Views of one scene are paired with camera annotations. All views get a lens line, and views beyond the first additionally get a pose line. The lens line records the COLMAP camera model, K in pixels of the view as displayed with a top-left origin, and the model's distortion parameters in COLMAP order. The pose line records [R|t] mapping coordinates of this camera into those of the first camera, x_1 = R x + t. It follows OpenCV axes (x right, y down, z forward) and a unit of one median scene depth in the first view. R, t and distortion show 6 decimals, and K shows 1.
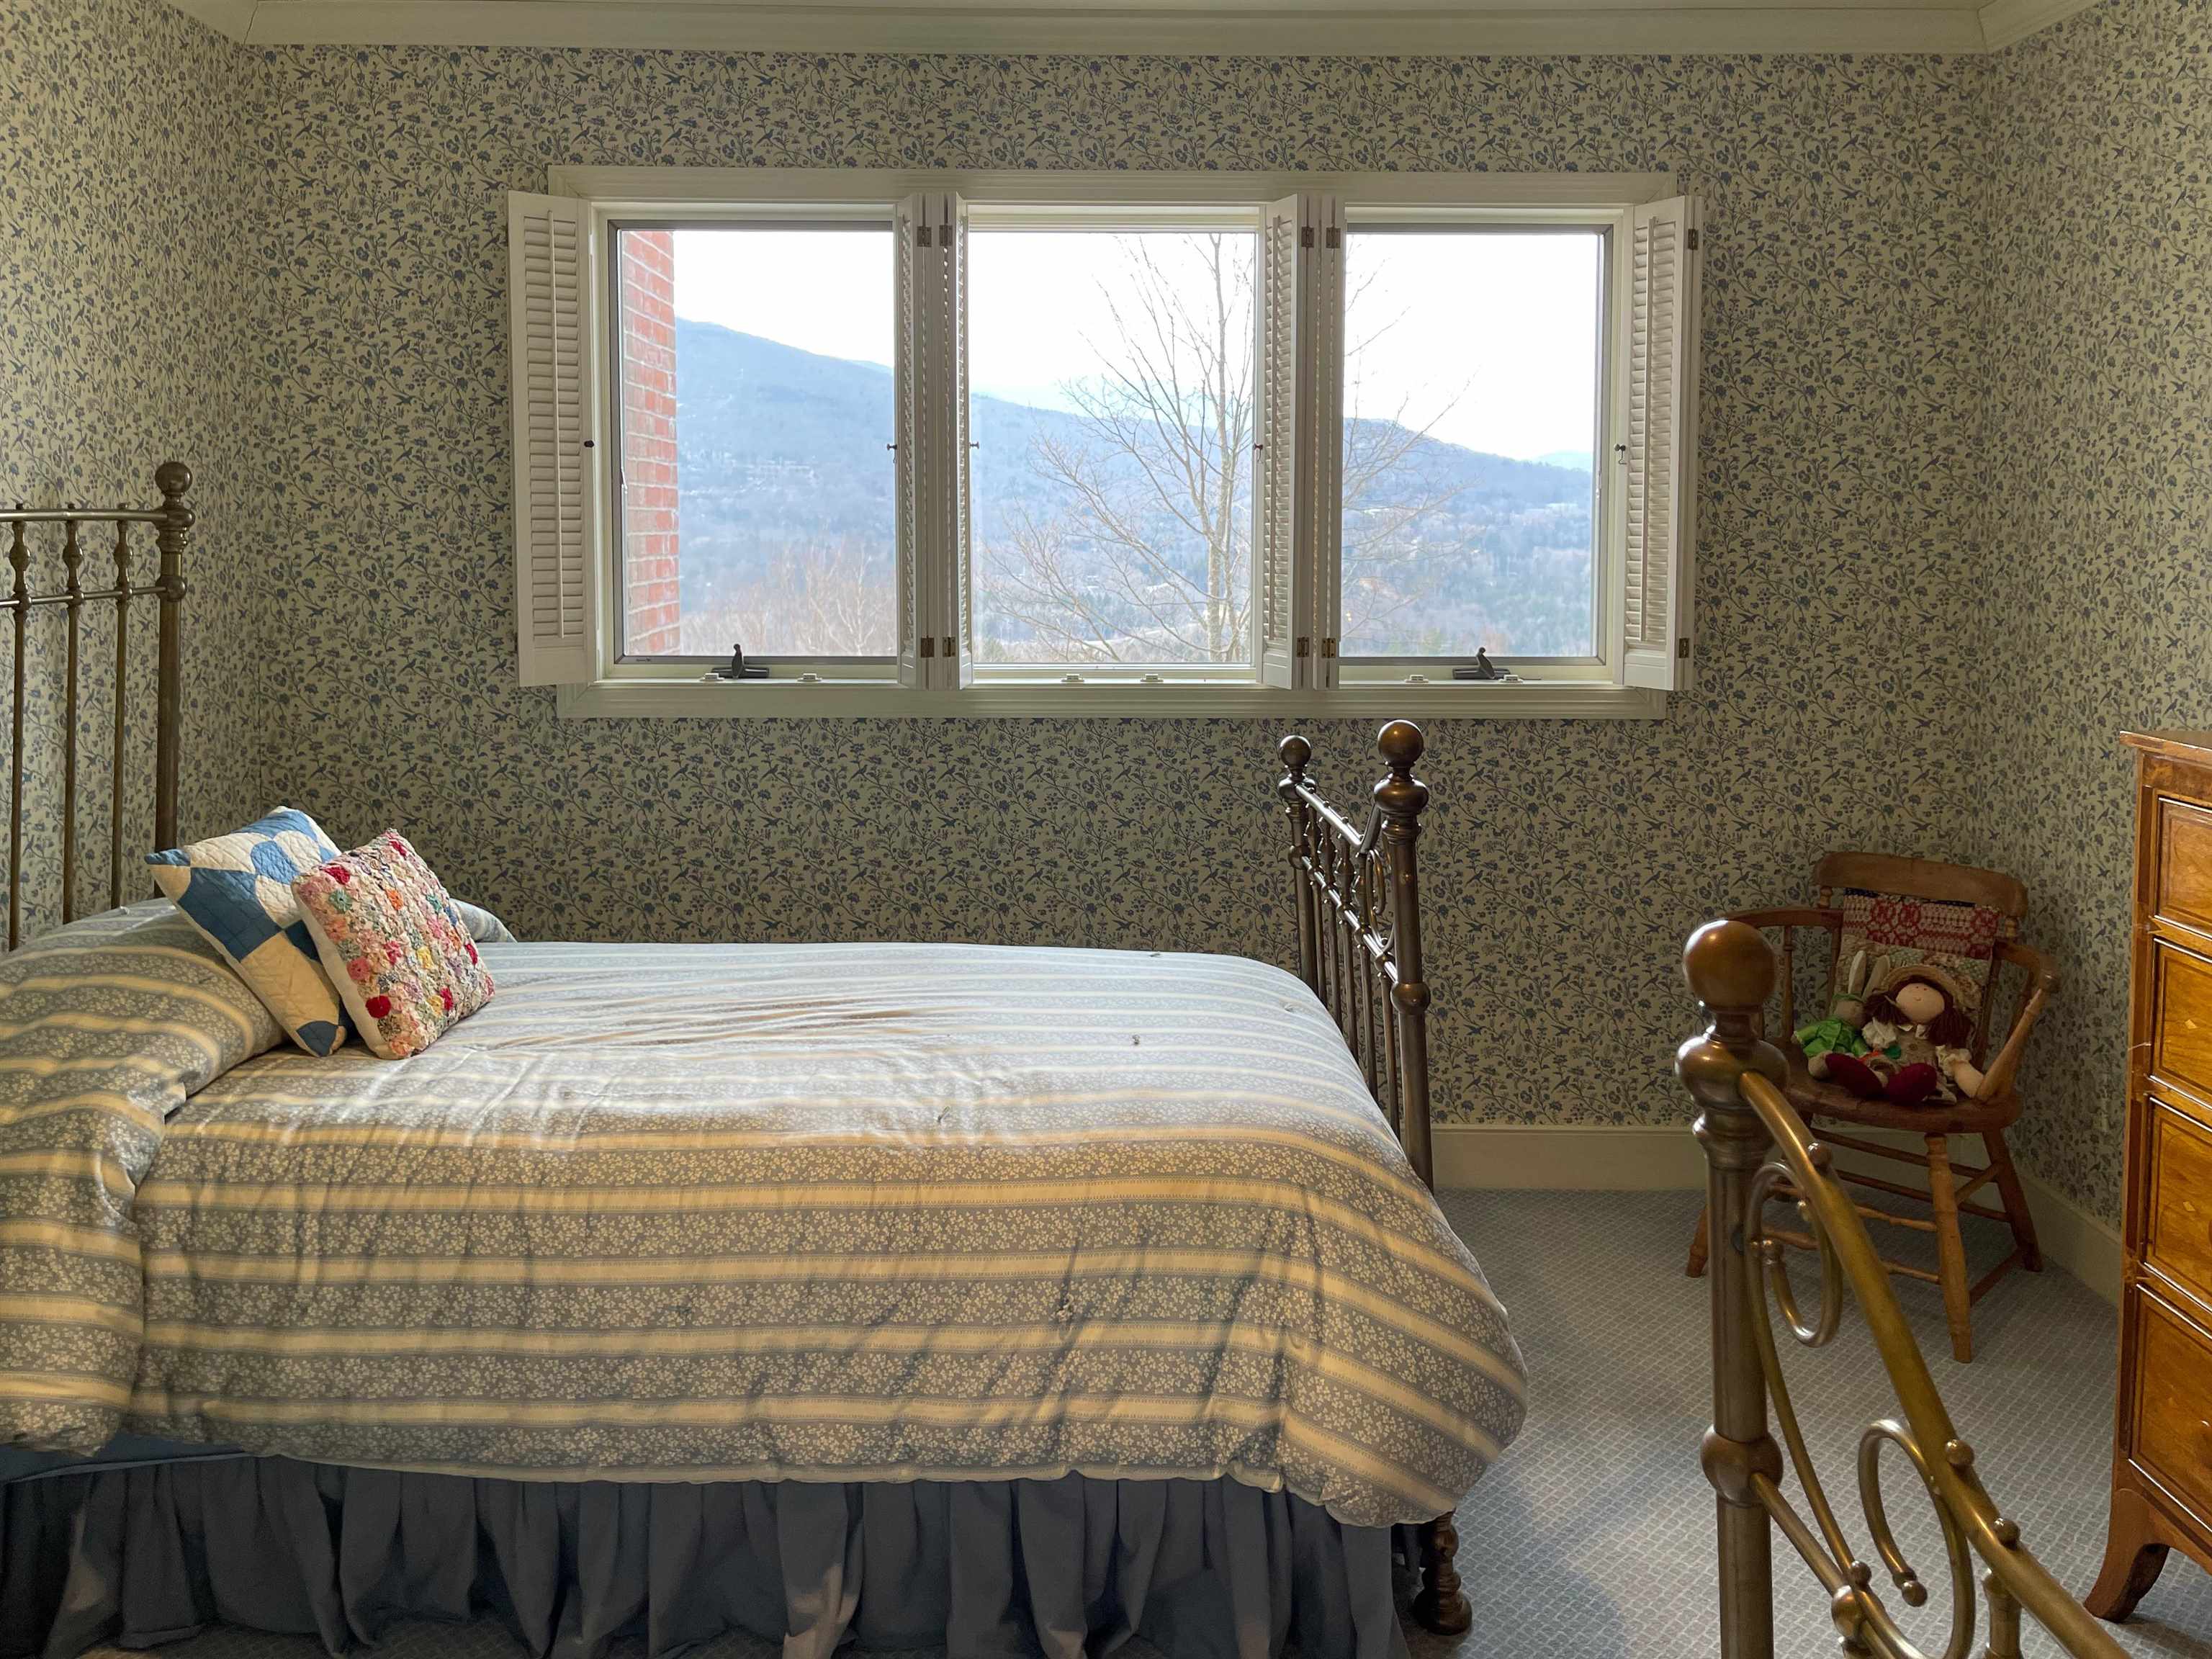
lens RADIAL K [[1743.3, 0, 1161.7], [0, 1743.3, 685.8], [0, 0, 1]] dist [0.041815, -0.048363]
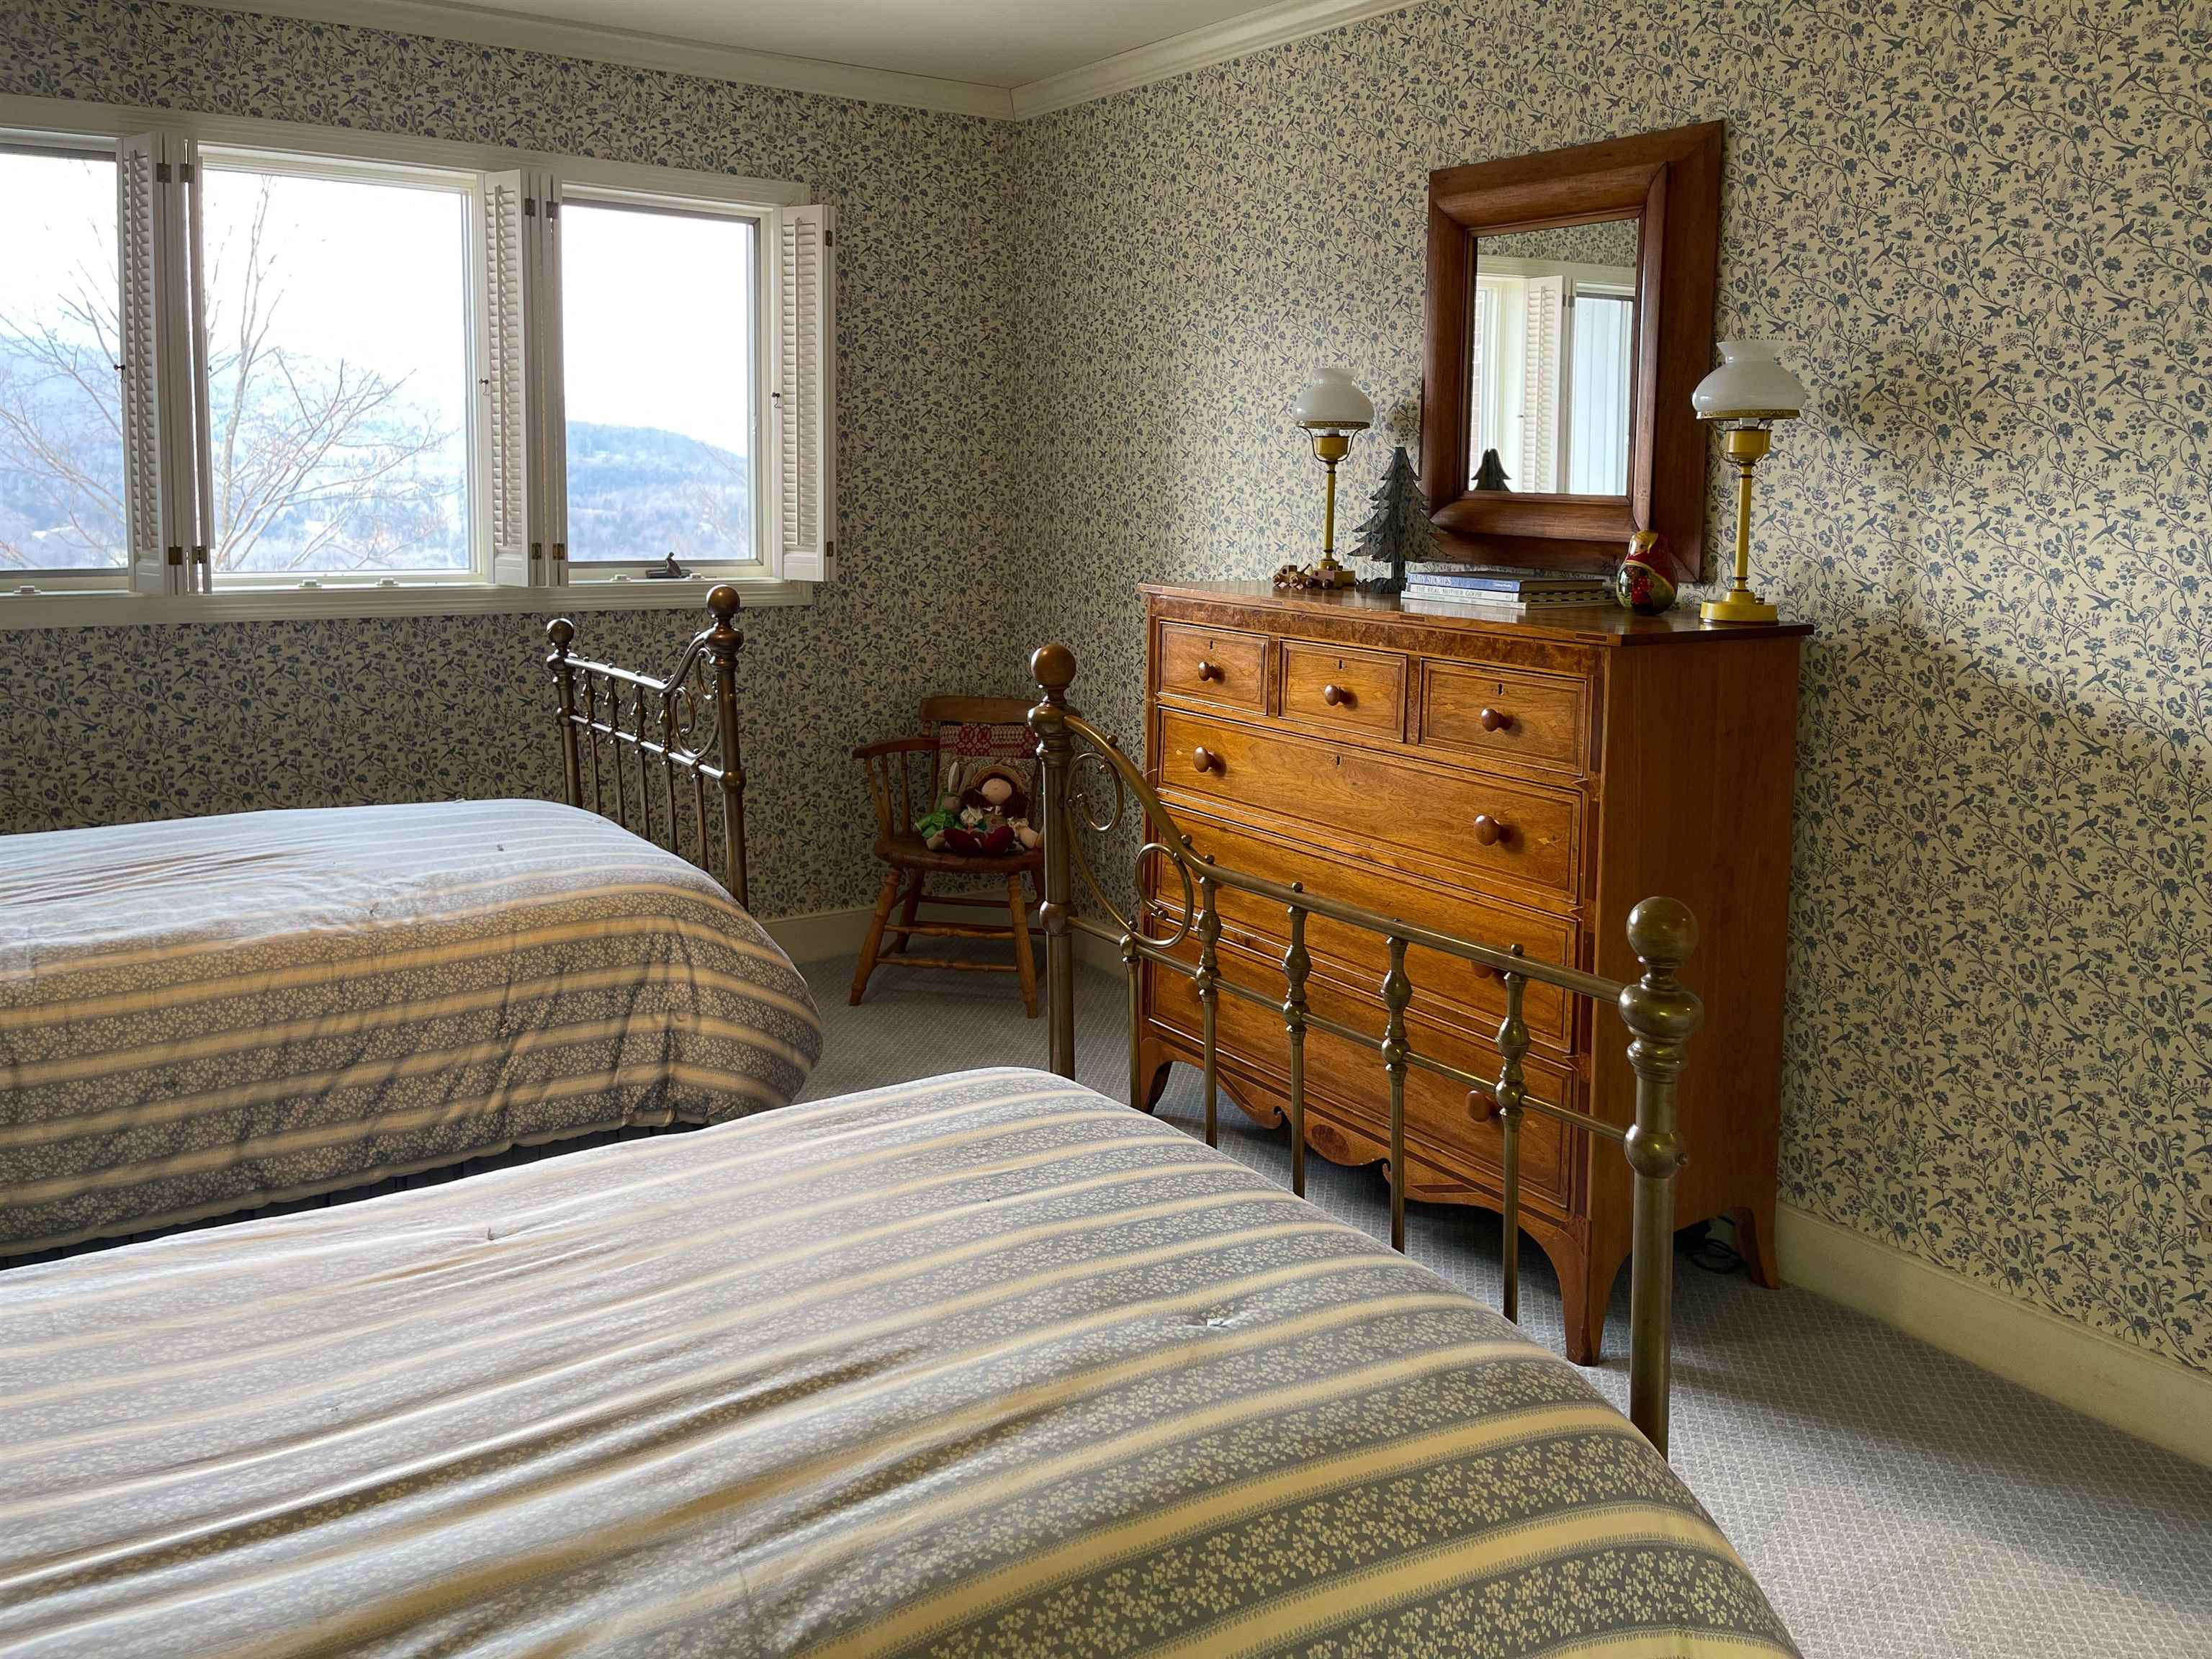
lens RADIAL K [[1743.3, 0, 1107.9], [0, 1743.3, 839.1], [0, 0, 1]] dist [0.041815, -0.048363]
pose [[0.846125, -0.097472, 0.523995, -0.345816], [0.035707, 0.991293, 0.126739, 0.051658], [-0.531787, -0.088527, 0.842239, -0.375629]]
